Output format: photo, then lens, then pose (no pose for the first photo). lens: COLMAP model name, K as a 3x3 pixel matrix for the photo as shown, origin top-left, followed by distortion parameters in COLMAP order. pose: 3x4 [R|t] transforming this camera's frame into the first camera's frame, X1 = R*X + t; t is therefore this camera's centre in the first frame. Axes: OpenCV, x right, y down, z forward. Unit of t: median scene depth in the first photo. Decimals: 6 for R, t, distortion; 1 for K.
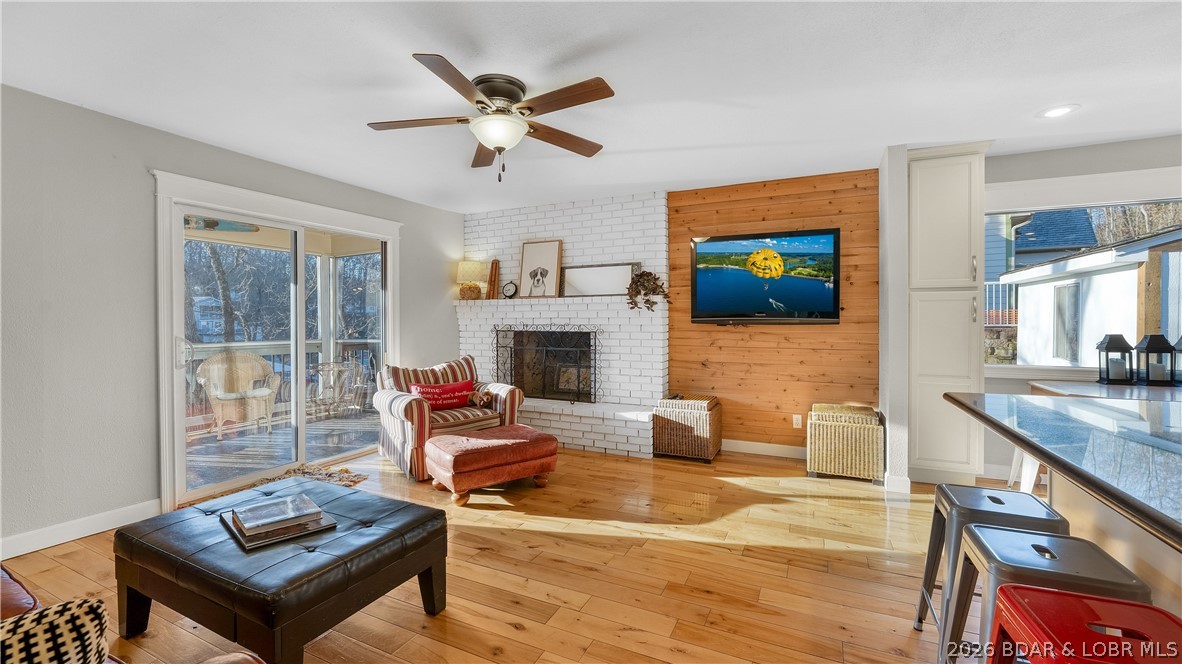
lens RADIAL K [[492.8, 0, 591.0], [0, 492.8, 332.0], [0, 0, 1]] dist [-0.001220, -0.000068]
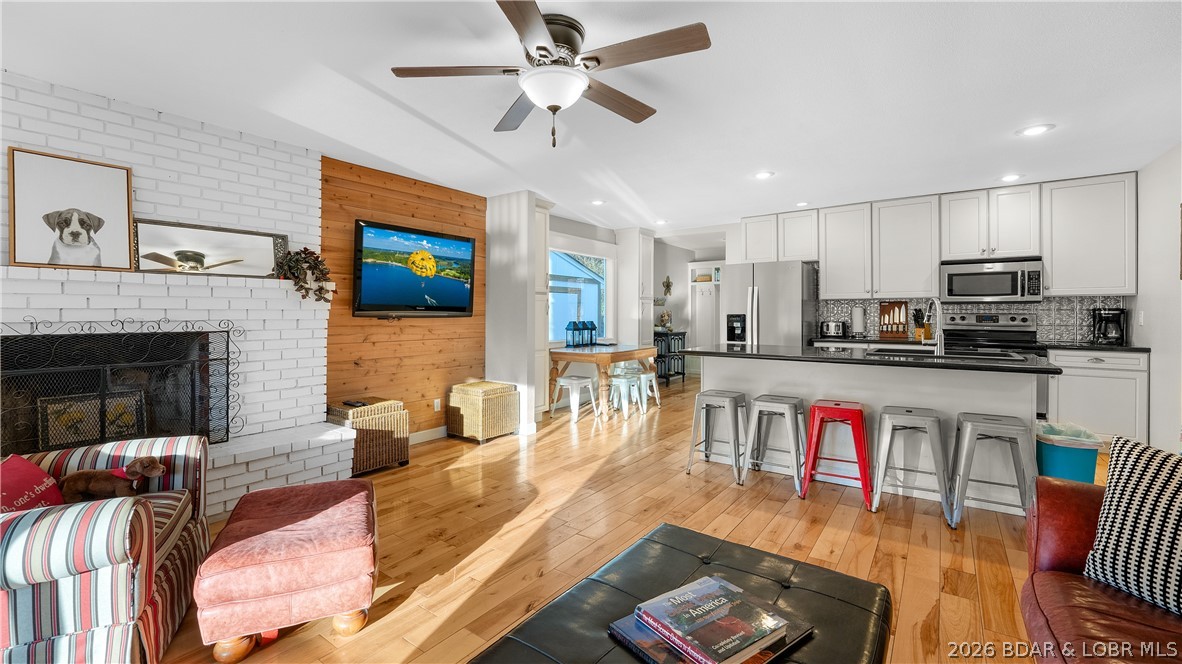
lens RADIAL K [[471.1, 0, 589.2], [0, 471.1, 322.2], [0, 0, 1]] dist [-0.000379, -0.000077]
pose [[0.202144, -0.016855, 0.979211, -0.522550], [0.022869, 0.999660, 0.012486, -0.009617], [-0.979089, 0.019869, 0.202461, 0.425043]]
